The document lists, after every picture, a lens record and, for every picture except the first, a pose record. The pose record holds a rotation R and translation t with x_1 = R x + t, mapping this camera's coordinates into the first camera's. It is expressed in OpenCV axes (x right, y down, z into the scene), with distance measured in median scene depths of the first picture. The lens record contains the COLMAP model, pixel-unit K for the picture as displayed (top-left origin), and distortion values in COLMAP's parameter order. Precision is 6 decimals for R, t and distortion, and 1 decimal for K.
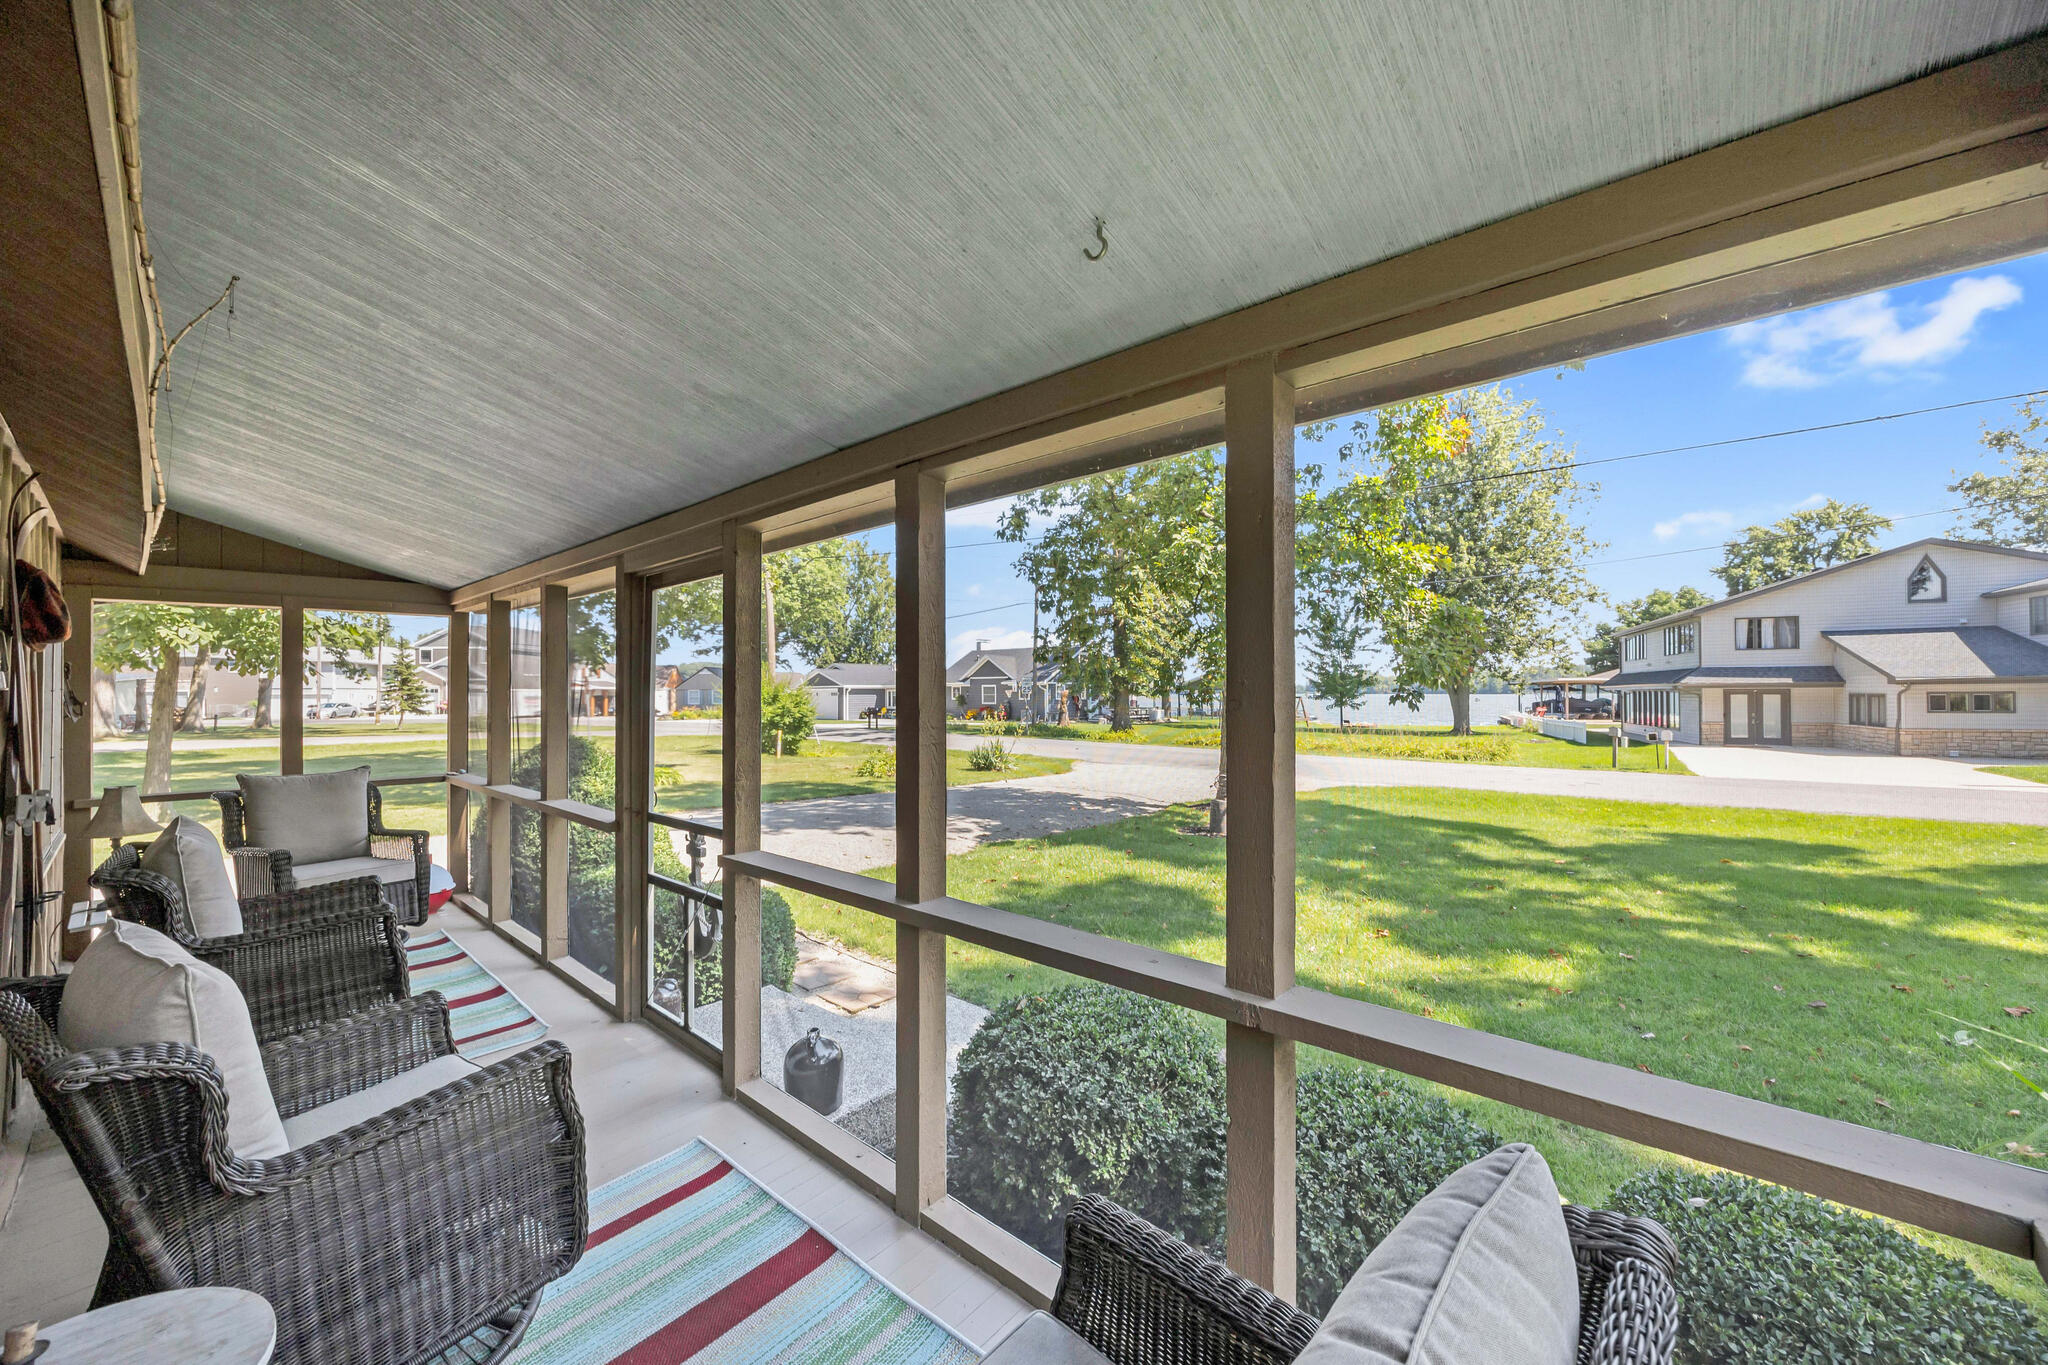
lens RADIAL K [[780.7, 0, 1016.2], [0, 780.7, 687.4], [0, 0, 1]] dist [-0.000180, -0.000123]
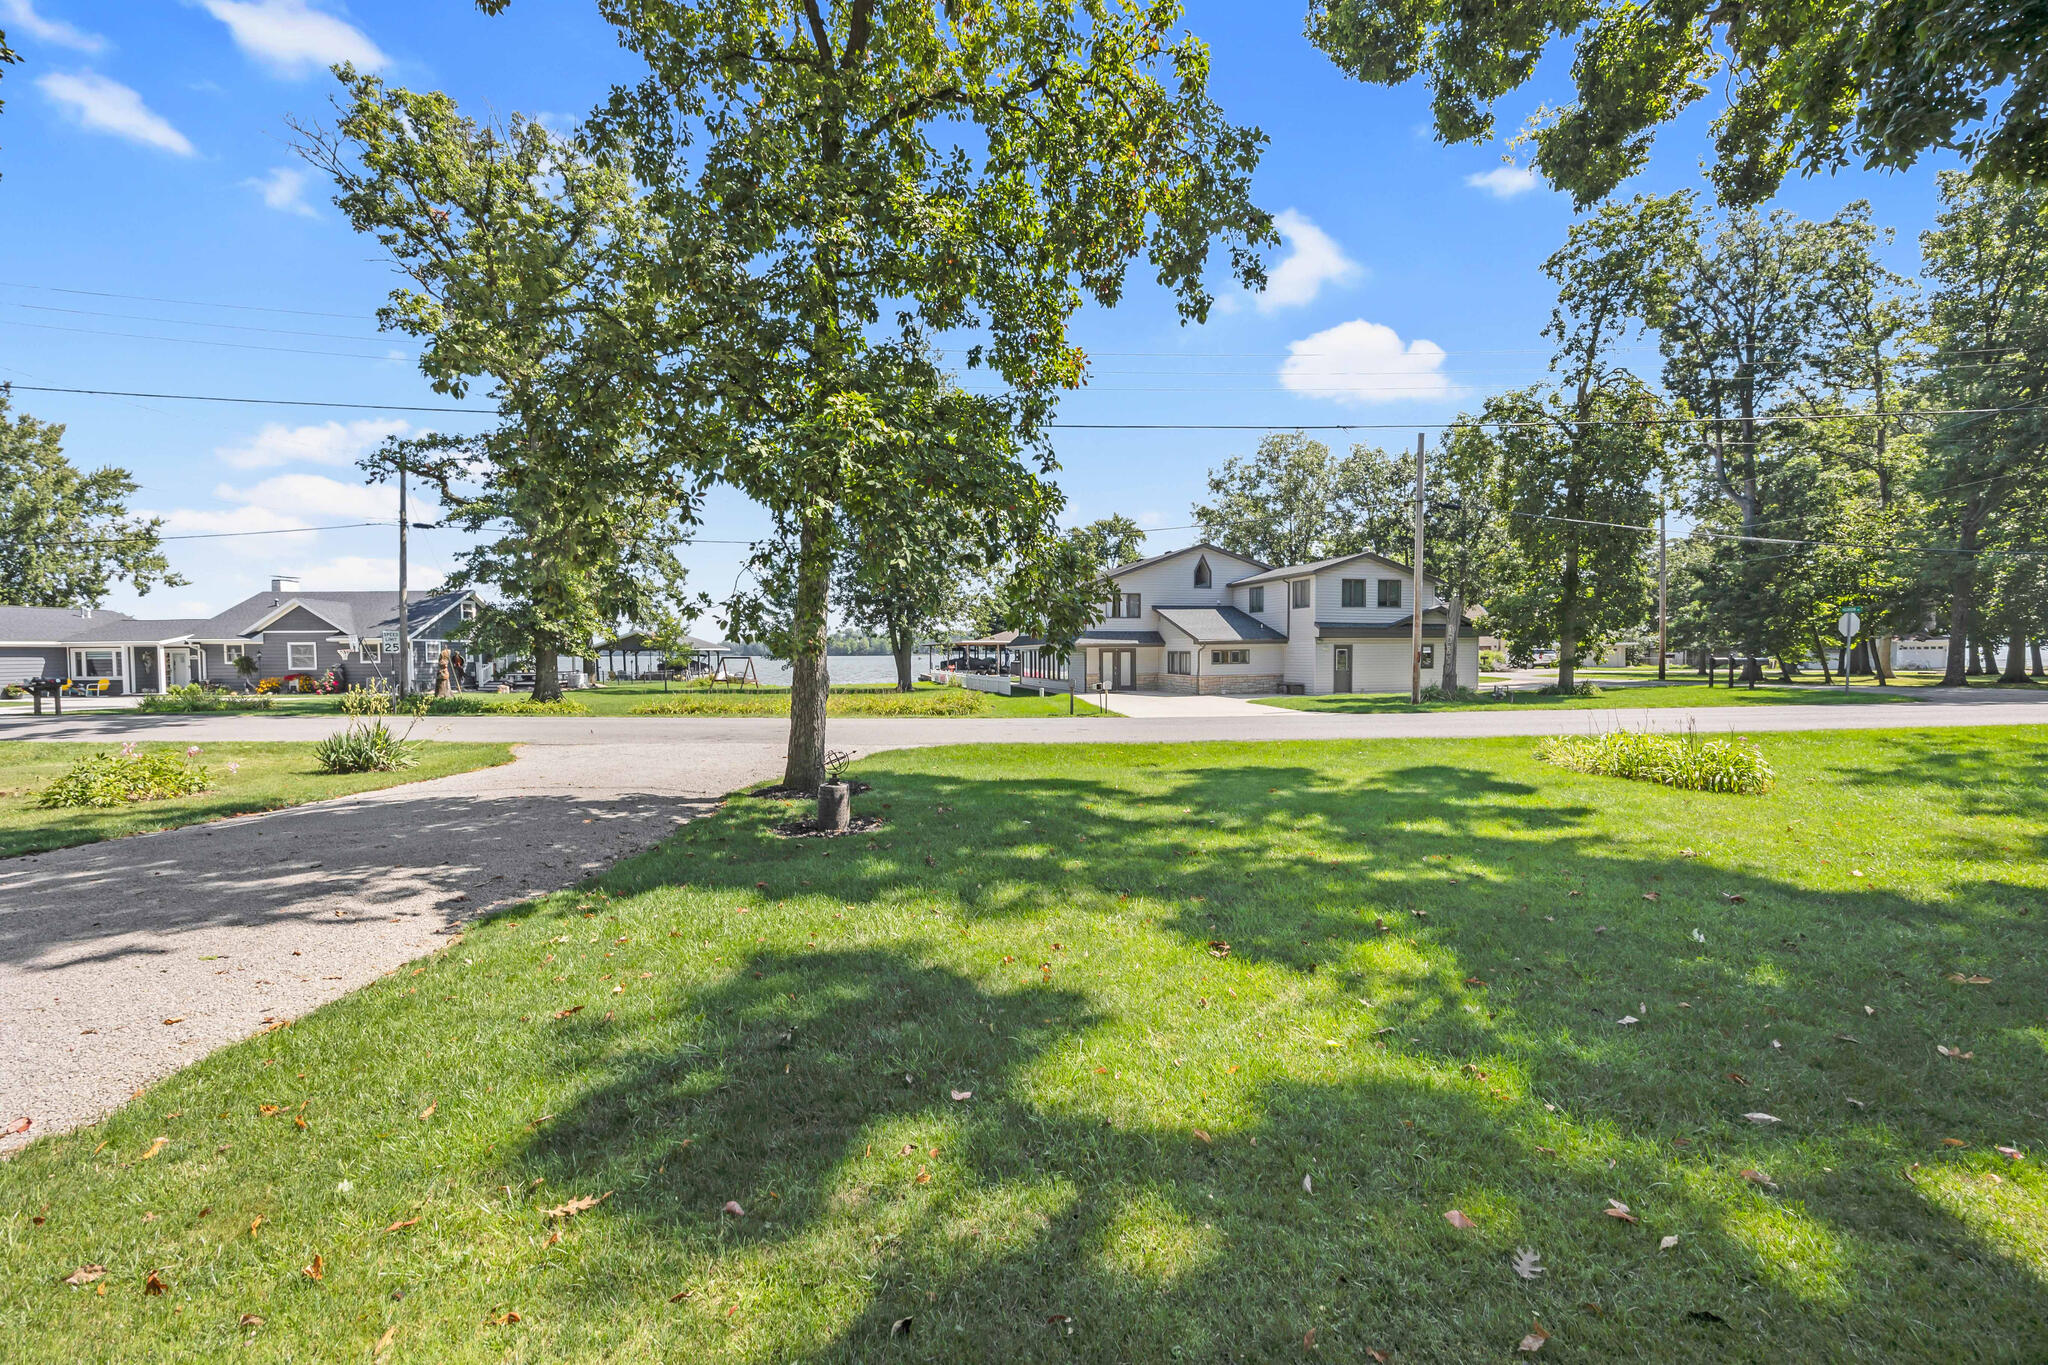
lens RADIAL K [[780.7, 0, 1016.2], [0, 780.7, 687.4], [0, 0, 1]] dist [-0.000180, -0.000123]
pose [[0.748751, -0.030200, 0.662163, -0.037644], [-0.001837, 0.998863, 0.047633, 0.004972], [-0.662849, -0.036882, 0.747844, 0.119936]]
